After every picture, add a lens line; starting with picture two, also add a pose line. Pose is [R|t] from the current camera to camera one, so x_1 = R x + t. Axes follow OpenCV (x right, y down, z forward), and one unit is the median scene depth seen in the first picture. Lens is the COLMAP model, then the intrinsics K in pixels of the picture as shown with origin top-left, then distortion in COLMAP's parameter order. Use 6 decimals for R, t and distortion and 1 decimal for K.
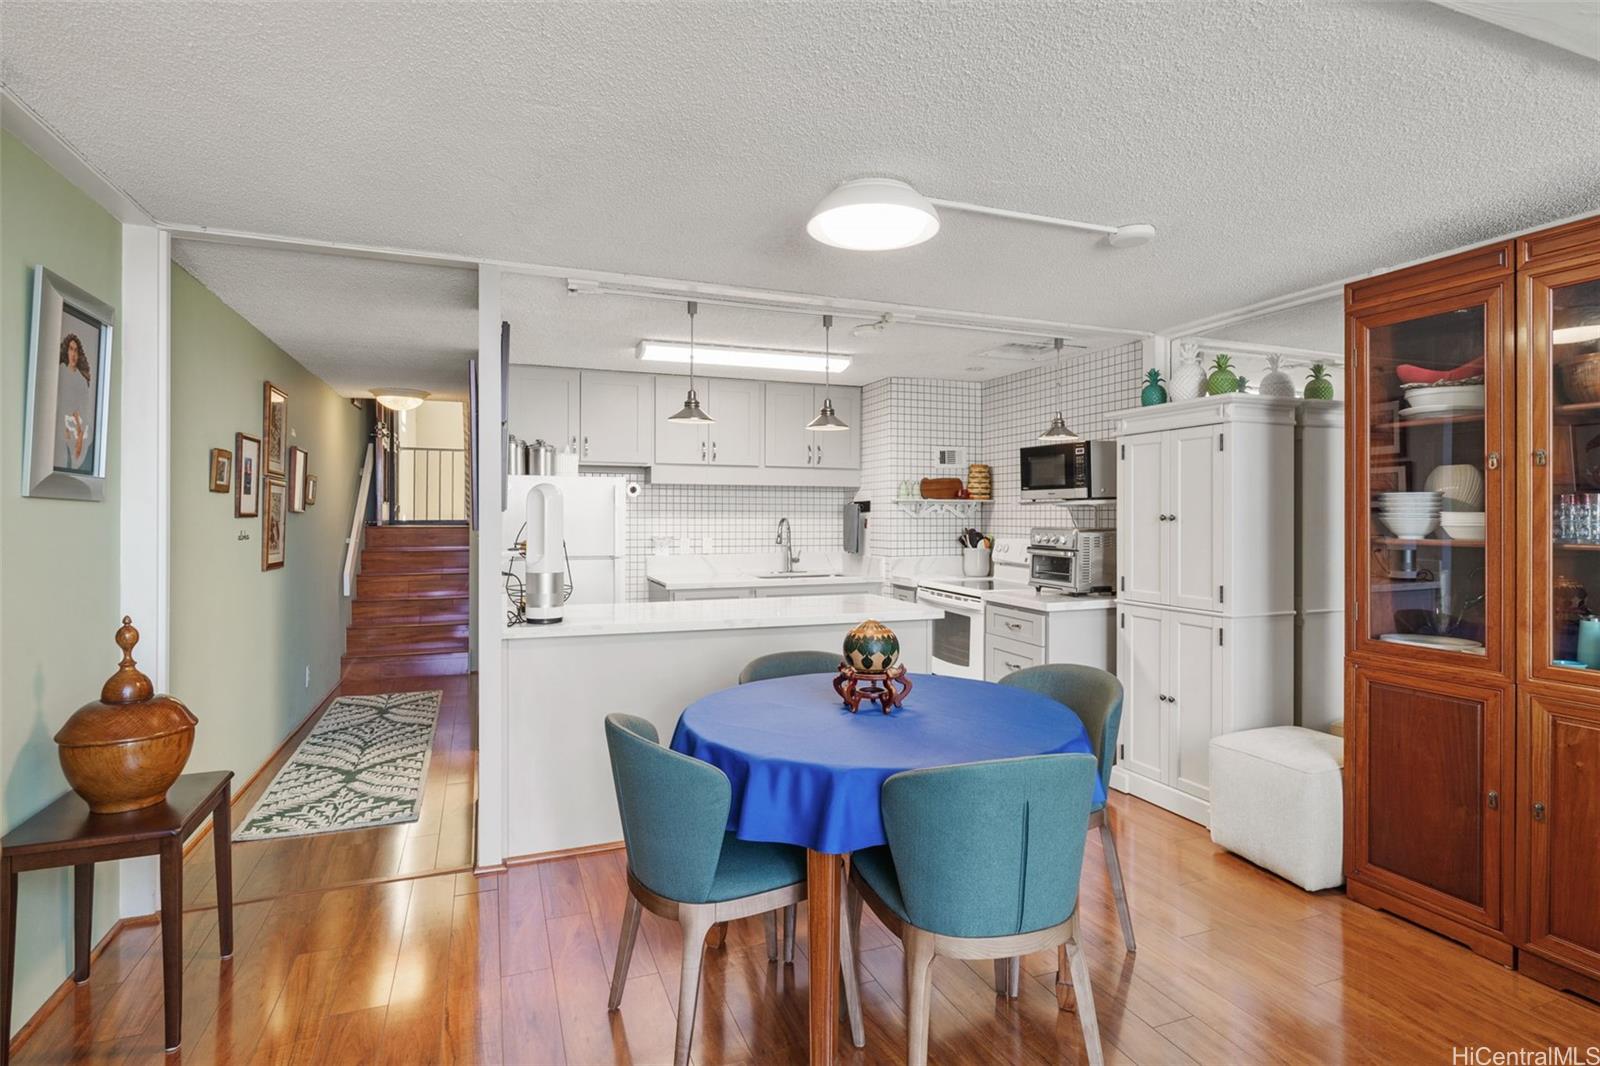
lens RADIAL K [[823.2, 0, 806.2], [0, 823.2, 516.6], [0, 0, 1]] dist [0.001743, 0.000999]
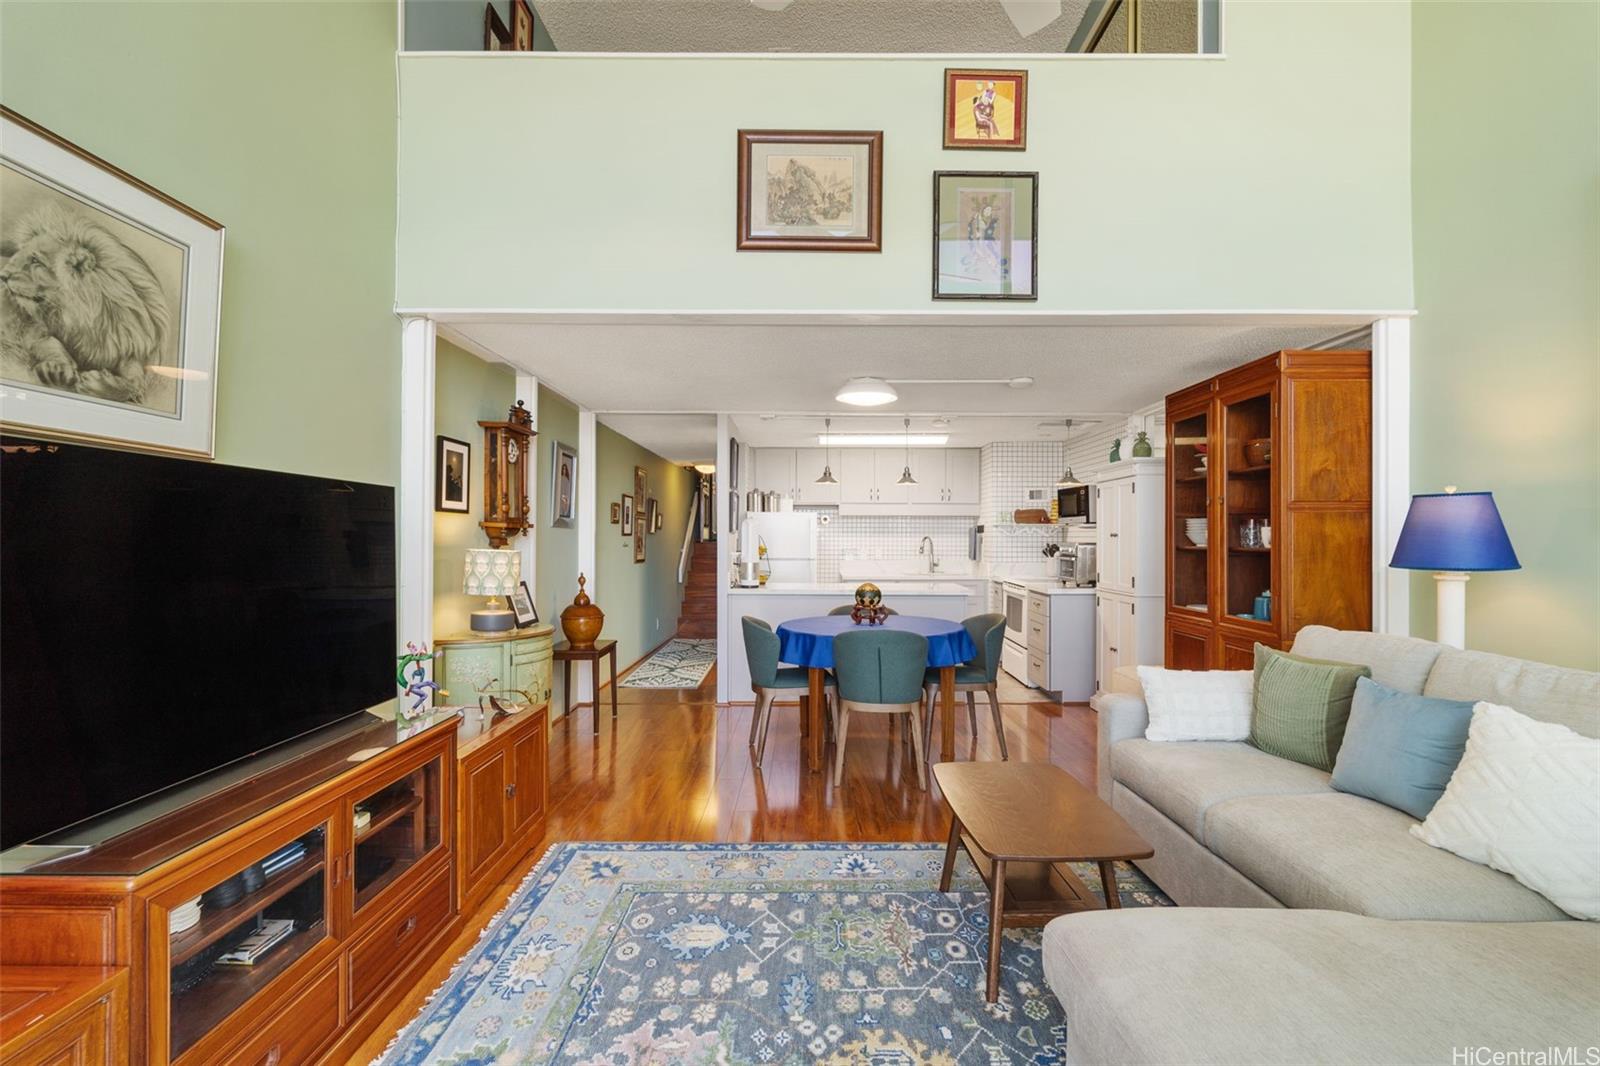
lens RADIAL K [[725.1, 0, 802.9], [0, 725.1, 539.5], [0, 0, 1]] dist [0.001241, 0.000140]
pose [[0.928839, 0.000733, -0.370483, 0.398748], [-0.000488, 1.000000, 0.000755, 0.009424], [0.370483, -0.000521, 0.928839, -0.514071]]
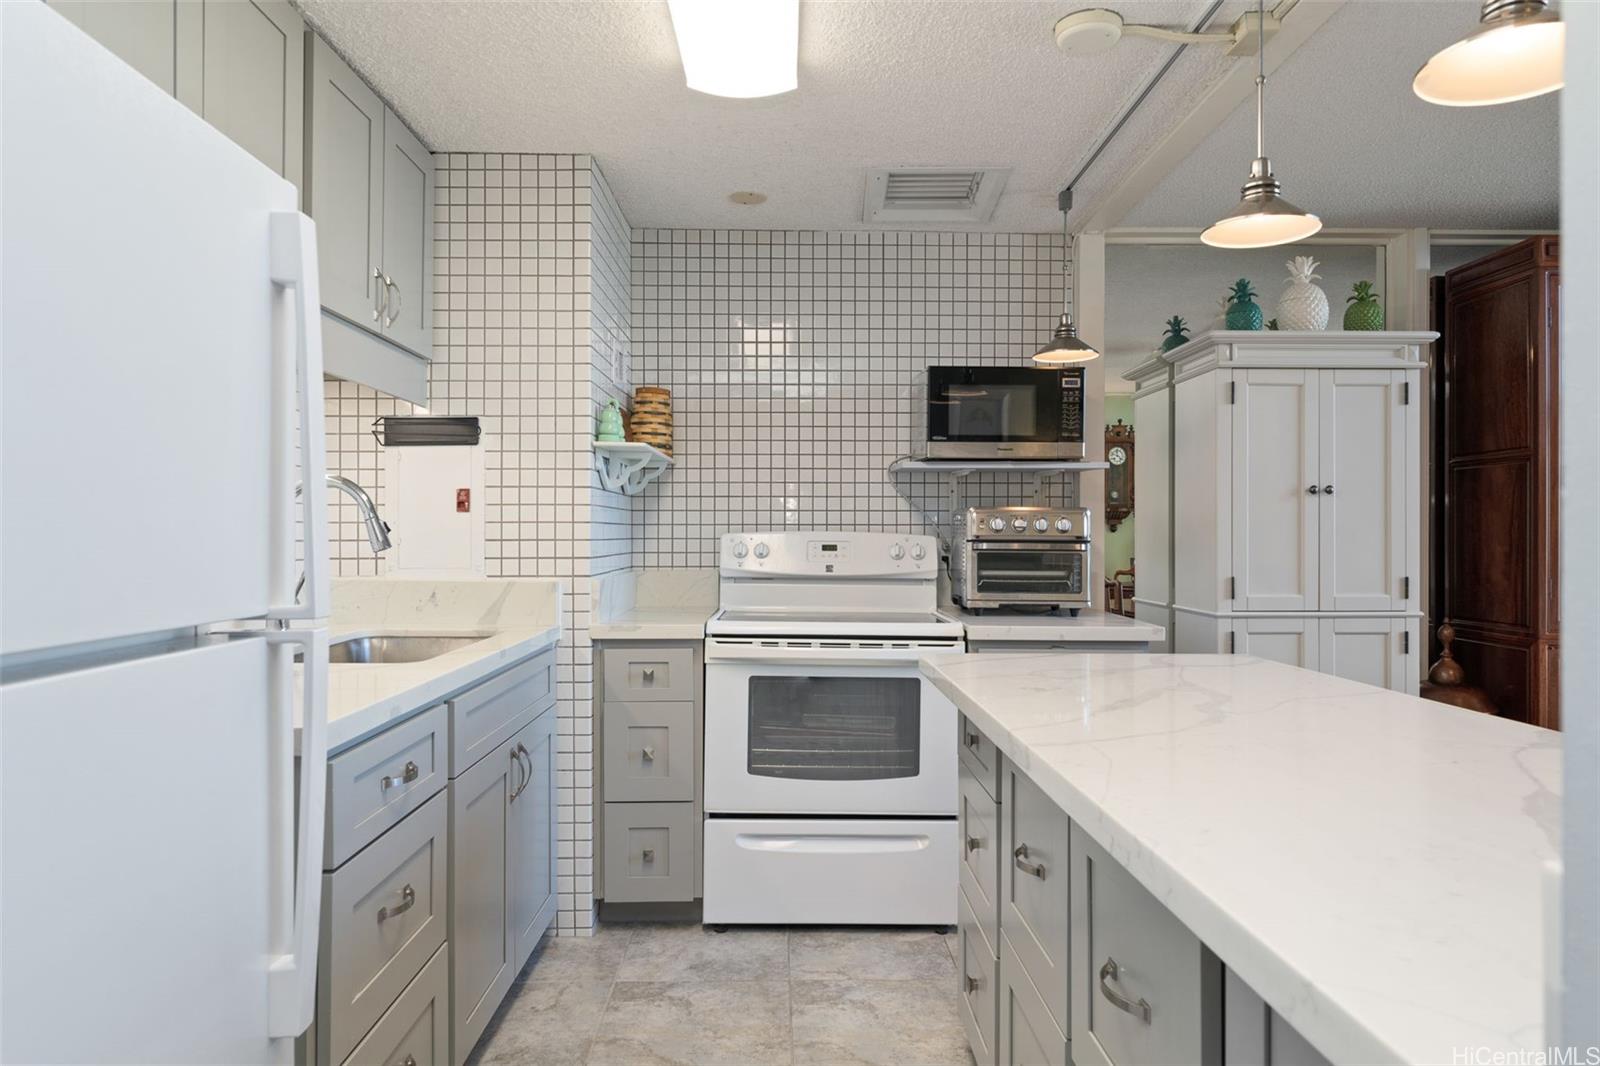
lens RADIAL K [[1030.9, 0, 800.4], [0, 1030.9, 525.0], [0, 0, 1]] dist [0.000997, 0.001082]
pose [[0.363796, -0.002951, 0.931474, -0.567452], [-0.002630, 0.999988, 0.004195, 0.029483], [-0.931475, -0.003975, 0.363784, 1.088963]]
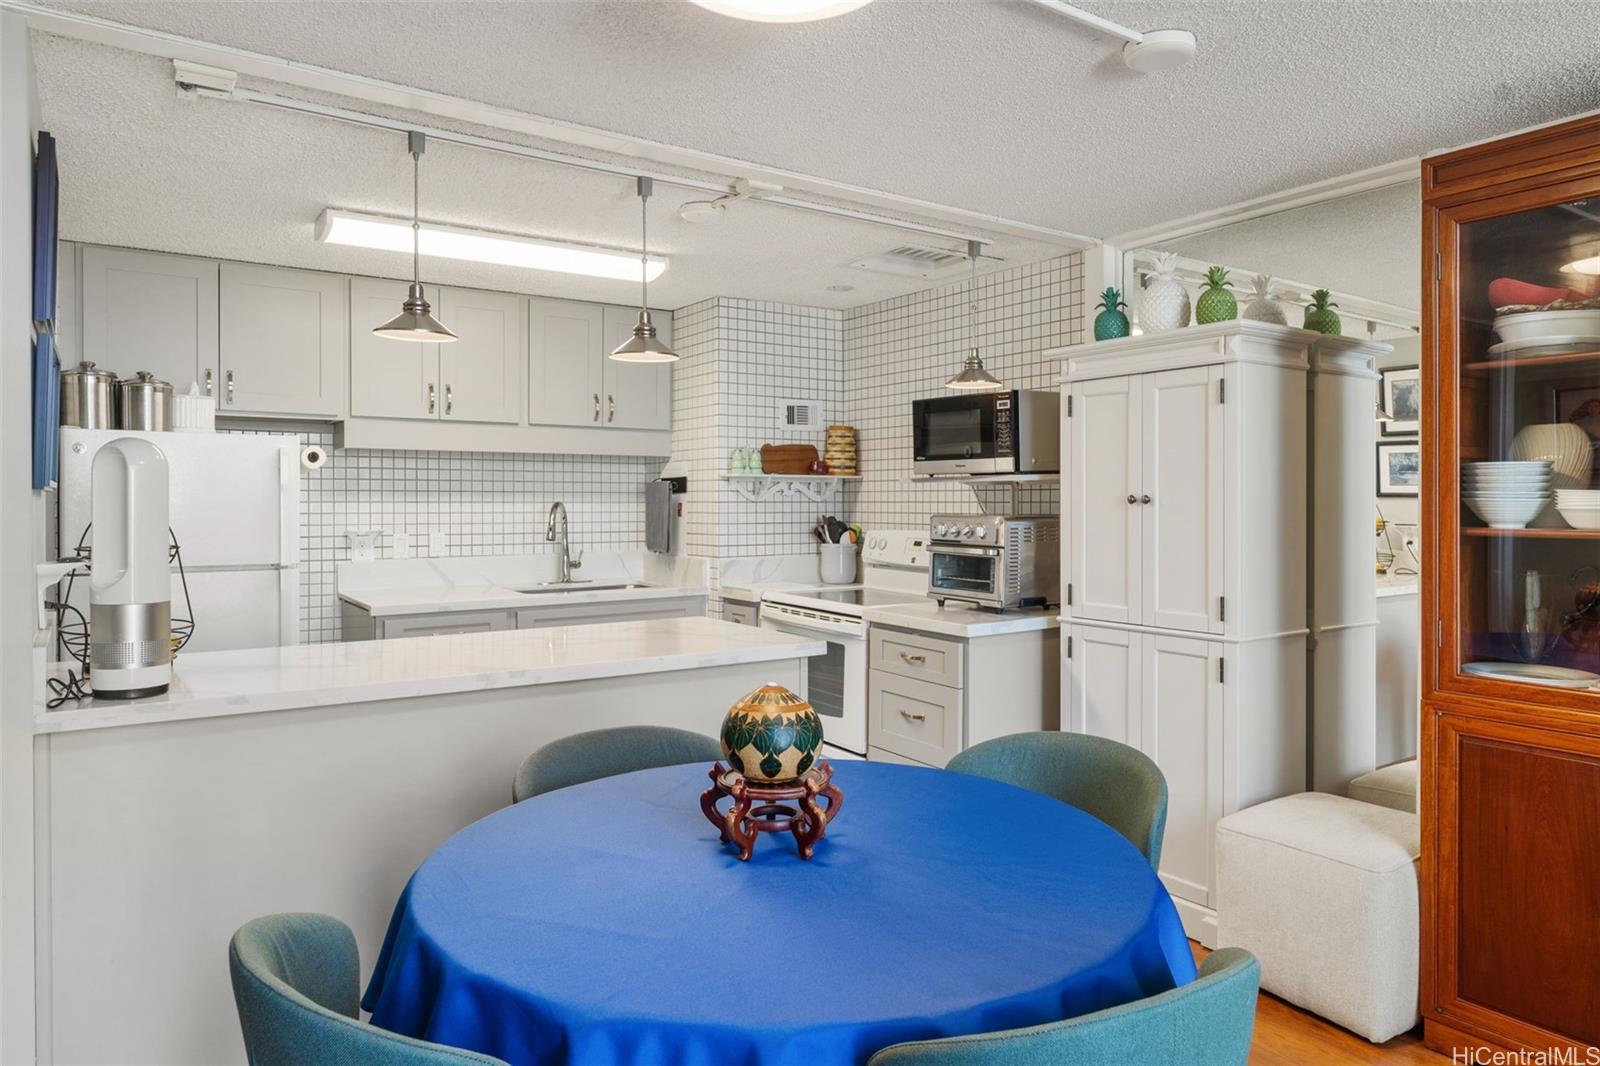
lens RADIAL K [[1030.9, 0, 802.1], [0, 1030.9, 509.5], [0, 0, 1]] dist [0.000997, 0.001082]
pose [[0.973809, -0.004125, 0.227332, -0.037427], [0.002225, 0.999960, 0.008615, 0.001624], [-0.227358, -0.007883, 0.973779, 0.213354]]
